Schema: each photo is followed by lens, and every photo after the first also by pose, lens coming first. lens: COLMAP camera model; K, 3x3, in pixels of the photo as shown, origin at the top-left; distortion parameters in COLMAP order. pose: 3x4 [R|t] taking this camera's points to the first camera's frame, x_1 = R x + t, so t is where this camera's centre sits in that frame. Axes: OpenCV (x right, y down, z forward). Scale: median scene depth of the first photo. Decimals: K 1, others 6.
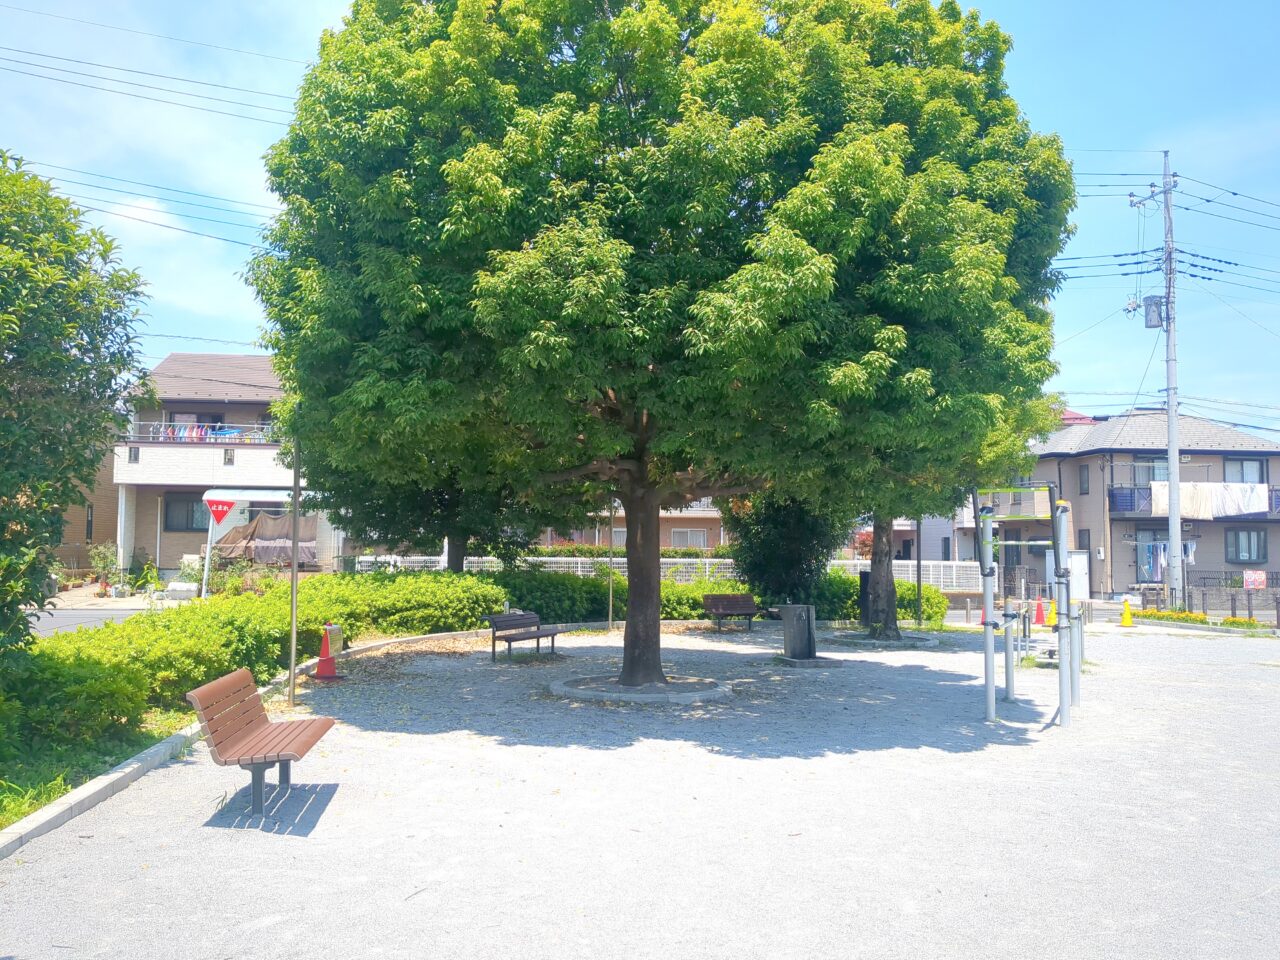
lens RADIAL K [[1002.5, 0, 614.7], [0, 1002.5, 490.5], [0, 0, 1]] dist [0.029091, -0.066435]
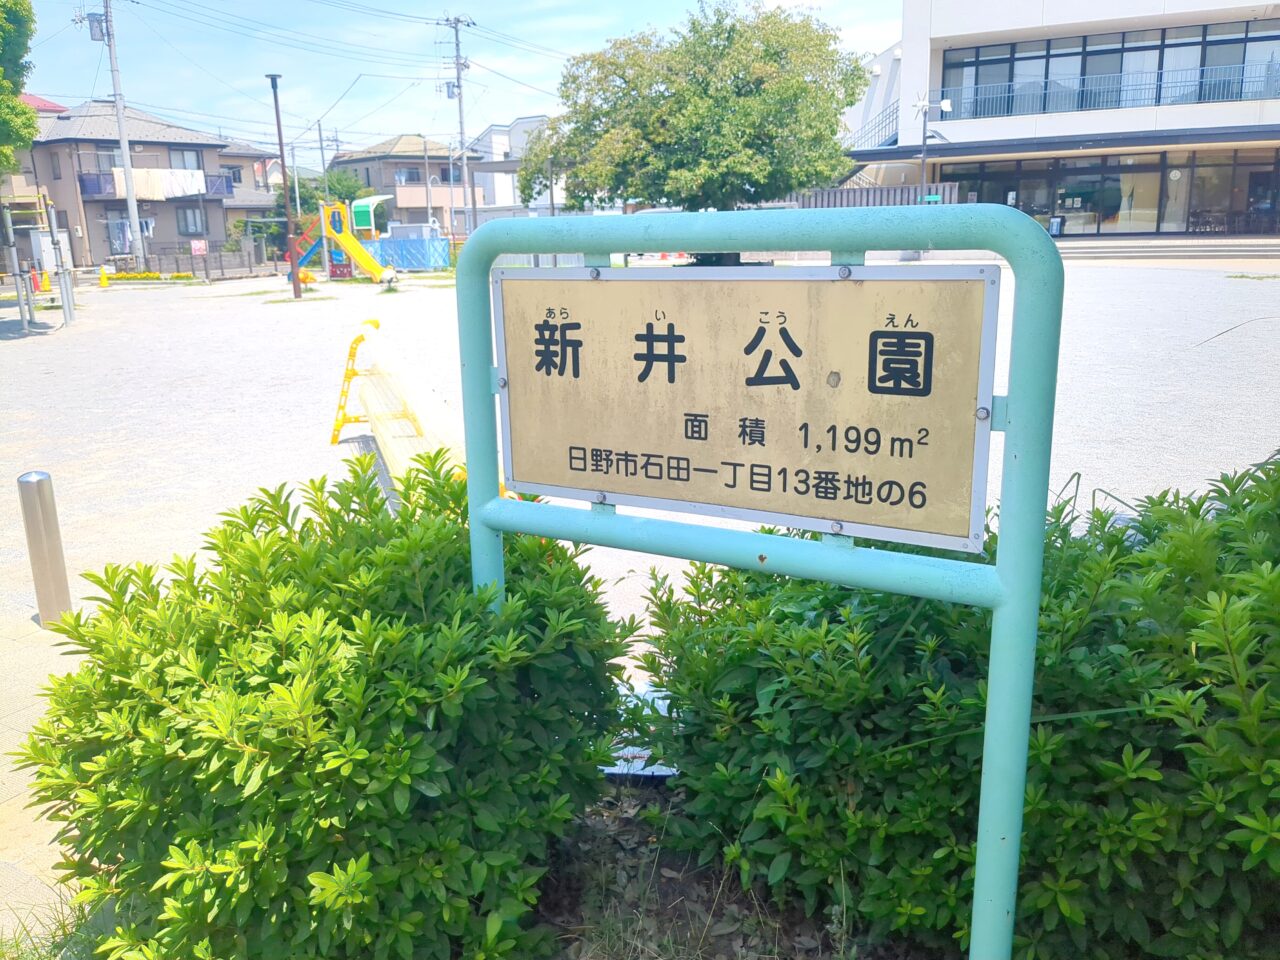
lens RADIAL K [[1002.5, 0, 619.8], [0, 1002.5, 476.1], [0, 0, 1]] dist [0.029091, -0.066435]
pose [[0.596807, -0.222390, 0.770950, -0.227231], [-0.018030, 0.956864, 0.289977, -0.032014], [-0.802182, -0.186961, 0.567053, -0.479016]]
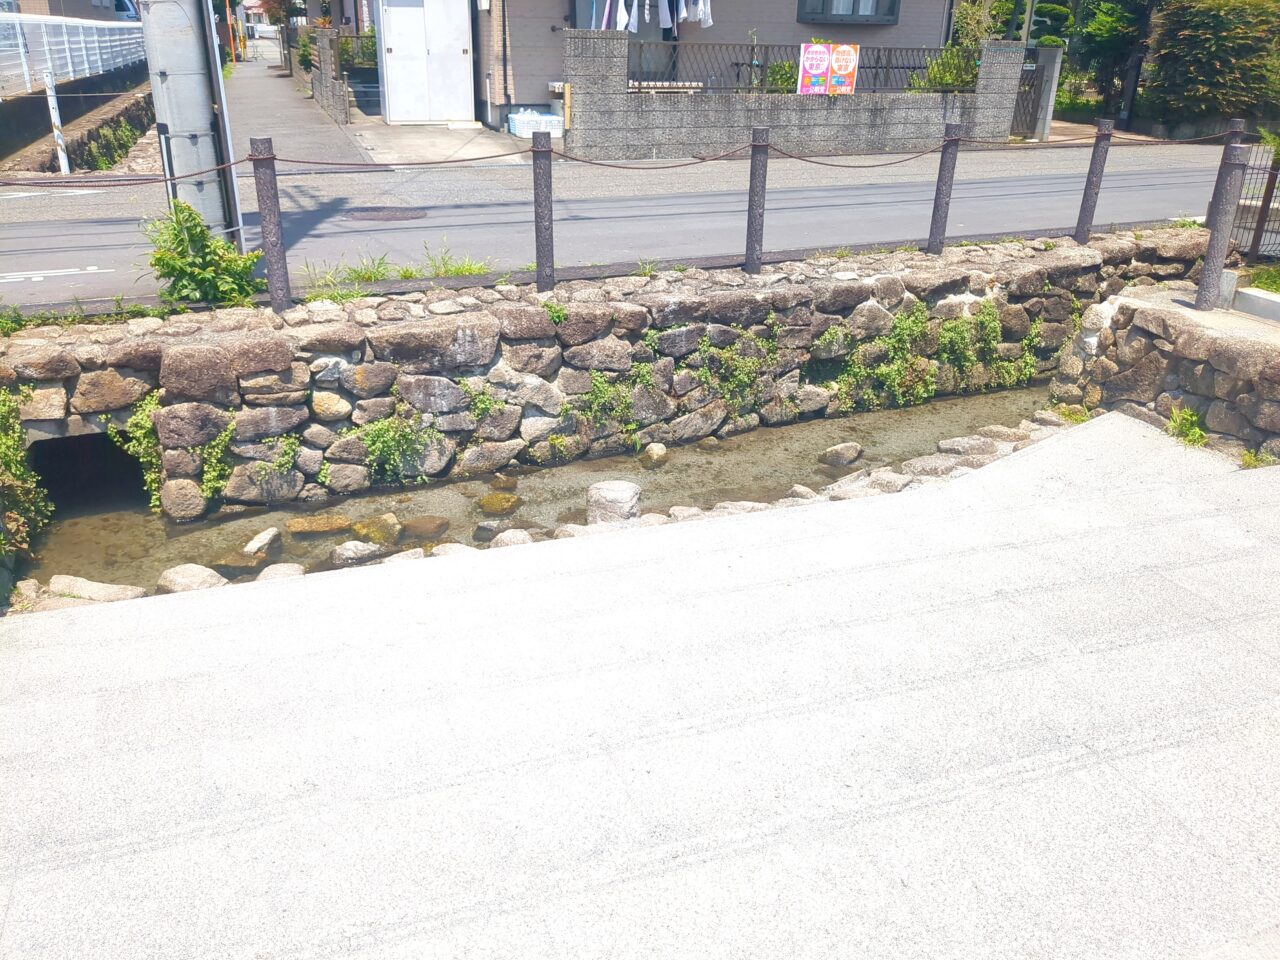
lens RADIAL K [[1002.5, 0, 639.7], [0, 1002.5, 480.4], [0, 0, 1]] dist [0.029091, -0.066435]
pose [[0.973748, -0.084932, 0.211190, 0.936364], [-0.022648, 0.887033, 0.461151, 0.105169], [-0.226499, -0.453828, 0.861823, 1.223268]]
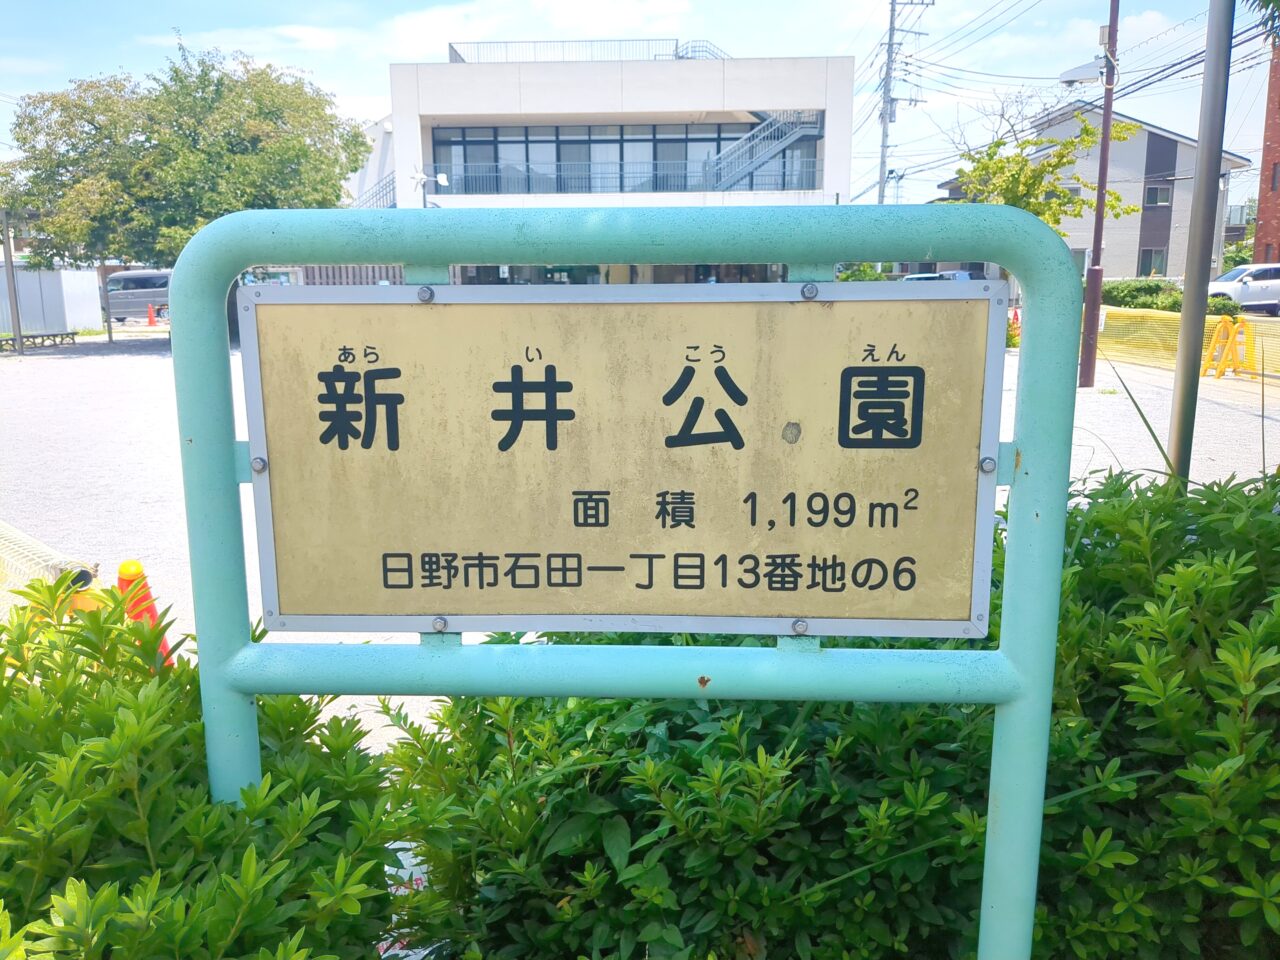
lens RADIAL K [[1002.5, 0, 613.8], [0, 1002.5, 489.3], [0, 0, 1]] dist [0.029091, -0.066435]
pose [[0.159161, -0.208704, 0.964941, -0.216367], [-0.056226, 0.973897, 0.219916, -0.026780], [-0.985650, -0.089257, 0.143272, -0.449421]]
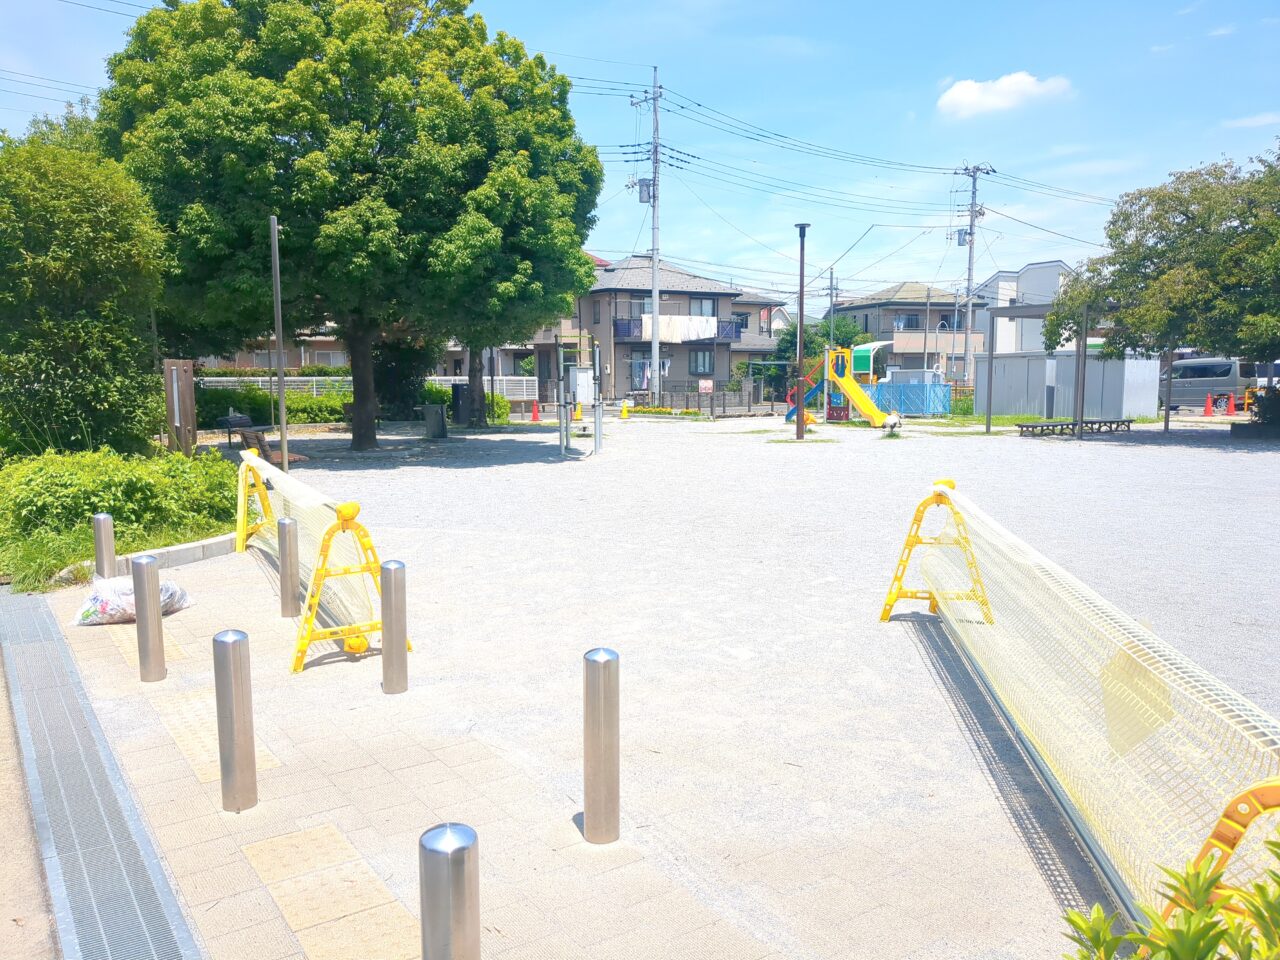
lens RADIAL K [[1002.5, 0, 654.4], [0, 1002.5, 506.6], [0, 0, 1]] dist [0.029091, -0.066435]
pose [[0.877896, -0.075127, 0.472920, -0.213129], [-0.019291, 0.981265, 0.191692, -0.028508], [-0.478462, -0.177409, 0.860000, -0.419406]]
